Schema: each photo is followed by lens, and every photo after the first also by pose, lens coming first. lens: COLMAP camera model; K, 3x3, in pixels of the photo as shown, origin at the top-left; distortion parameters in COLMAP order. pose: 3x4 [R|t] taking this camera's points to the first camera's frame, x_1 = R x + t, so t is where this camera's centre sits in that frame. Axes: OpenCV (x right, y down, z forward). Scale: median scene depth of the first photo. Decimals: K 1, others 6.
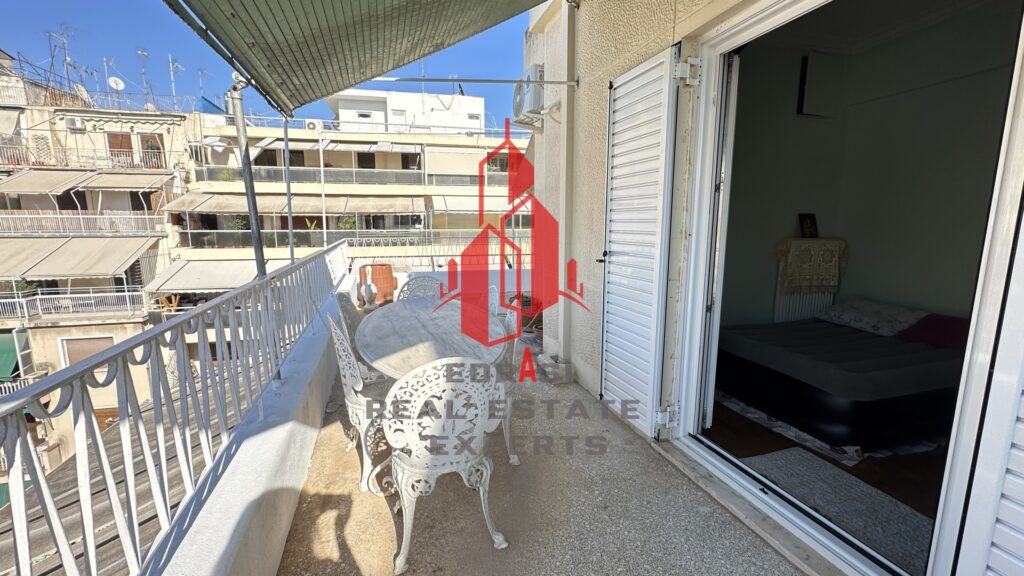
lens RADIAL K [[408.6, 0, 513.0], [0, 408.6, 284.3], [0, 0, 1]] dist [-0.006865, 0.001812]
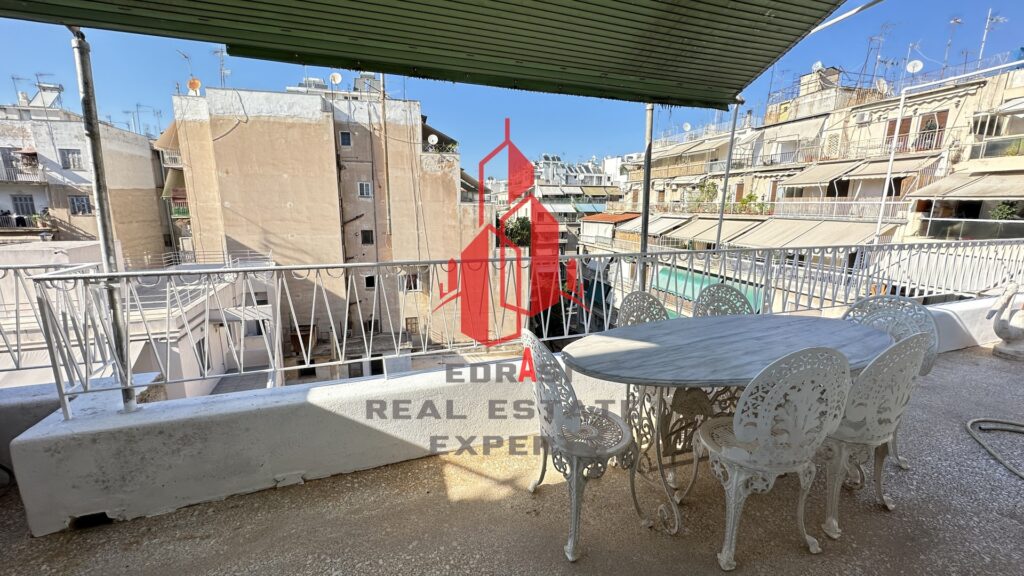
lens RADIAL K [[408.6, 0, 504.7], [0, 408.6, 279.5], [0, 0, 1]] dist [-0.006865, 0.001812]
pose [[0.013695, 0.182022, -0.983199, 0.234240], [-0.157633, 0.971389, 0.177640, -0.040140], [0.987403, 0.152552, 0.041996, 0.193222]]
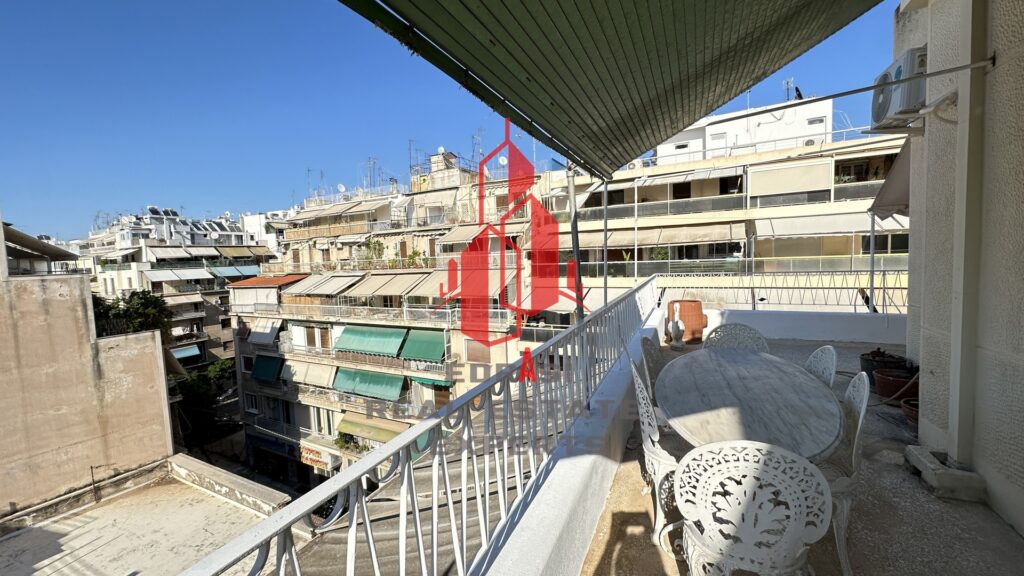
lens RADIAL K [[408.6, 0, 512.4], [0, 408.6, 284.4], [0, 0, 1]] dist [-0.006865, 0.001812]
pose [[0.744713, 0.016854, -0.667172, 0.009762], [-0.061160, 0.997198, -0.043076, -0.021213], [0.664577, 0.072883, 0.743657, -0.007609]]
